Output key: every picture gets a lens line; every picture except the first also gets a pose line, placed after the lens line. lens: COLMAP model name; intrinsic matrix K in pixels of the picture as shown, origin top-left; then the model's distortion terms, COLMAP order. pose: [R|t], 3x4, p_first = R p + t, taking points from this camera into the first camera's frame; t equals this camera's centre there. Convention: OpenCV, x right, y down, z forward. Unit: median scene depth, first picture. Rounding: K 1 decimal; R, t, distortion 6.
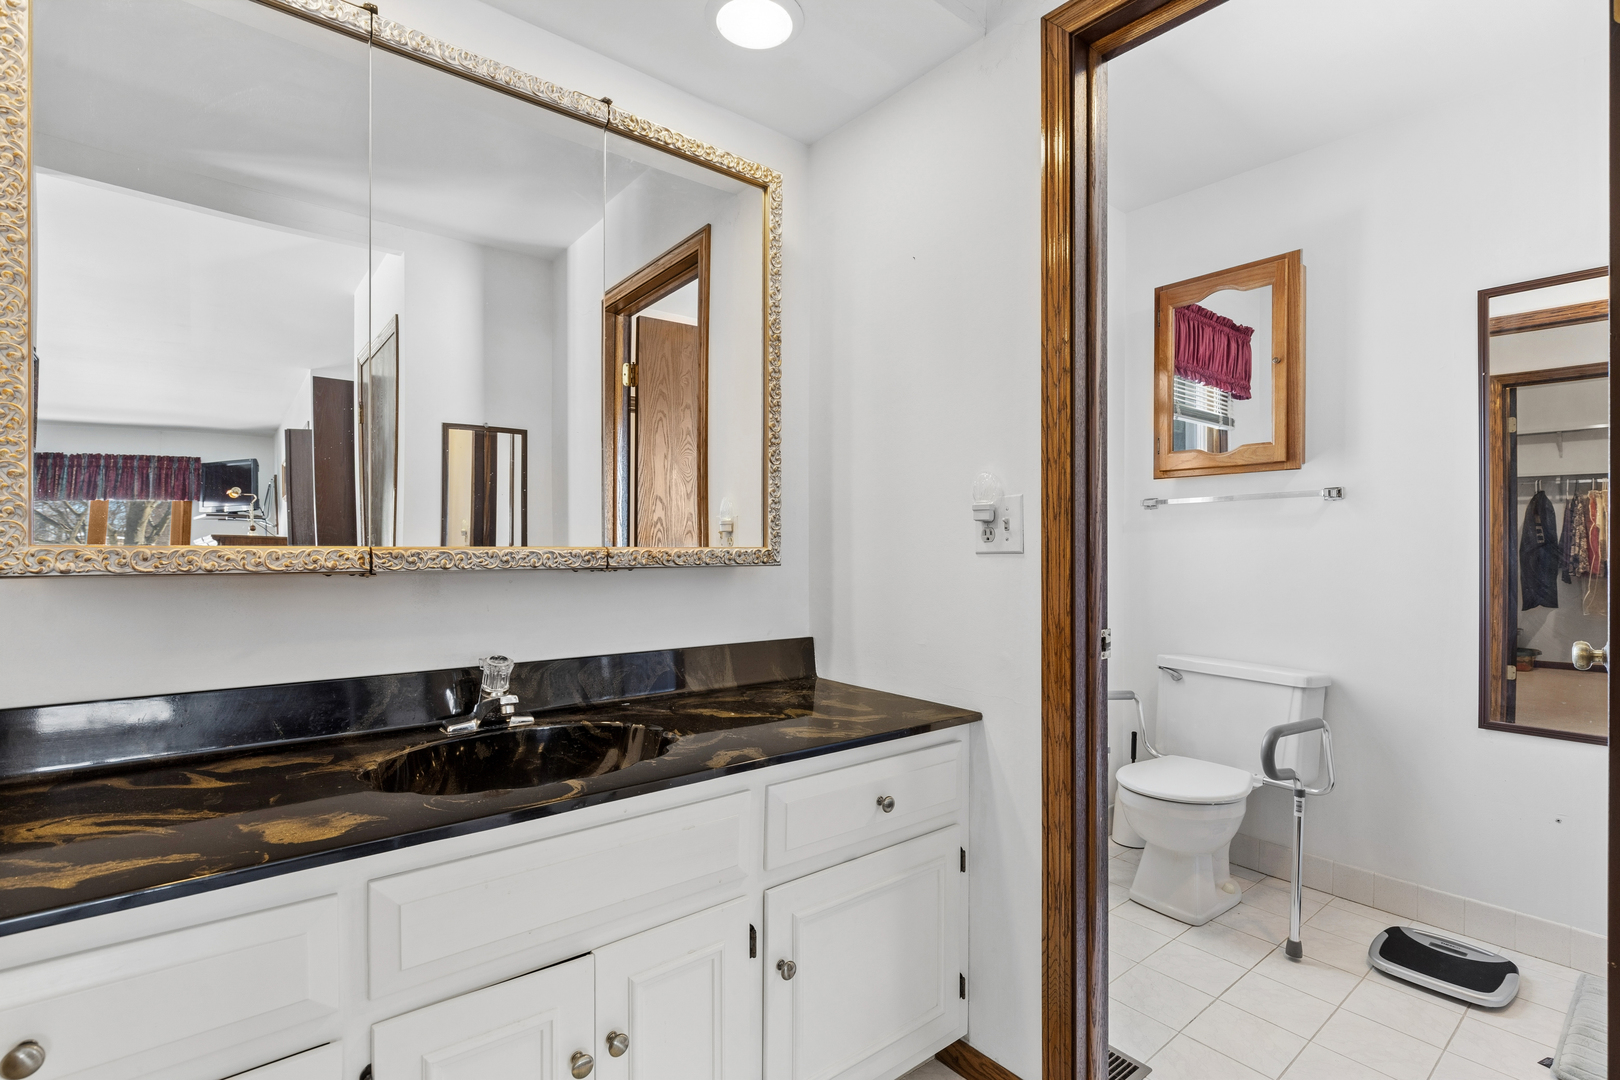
lens RADIAL K [[760.4, 0, 811.9], [0, 760.4, 546.0], [0, 0, 1]] dist [0.001709, 0.000781]
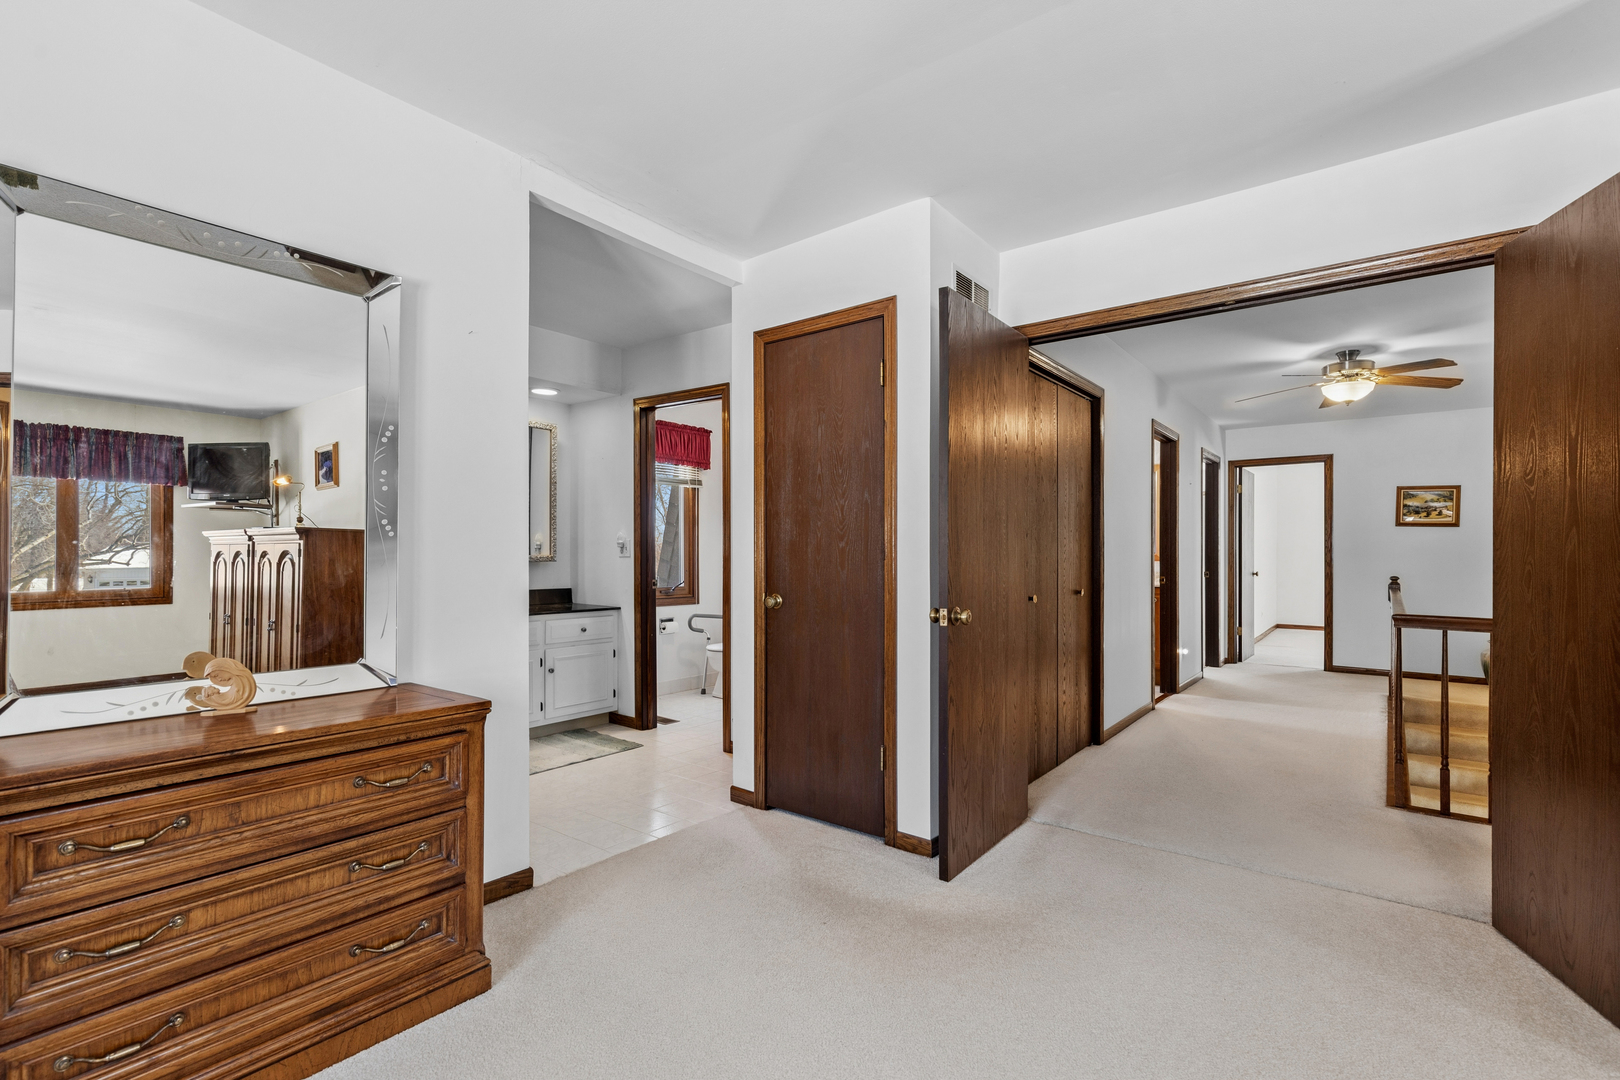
lens RADIAL K [[722.8, 0, 814.1], [0, 722.8, 544.3], [0, 0, 1]] dist [0.005474, -0.002024]
pose [[0.974635, -0.002152, 0.223791, 0.300603], [0.001587, 0.999995, 0.002704, -0.045389], [-0.223796, -0.002281, 0.974633, -1.914148]]
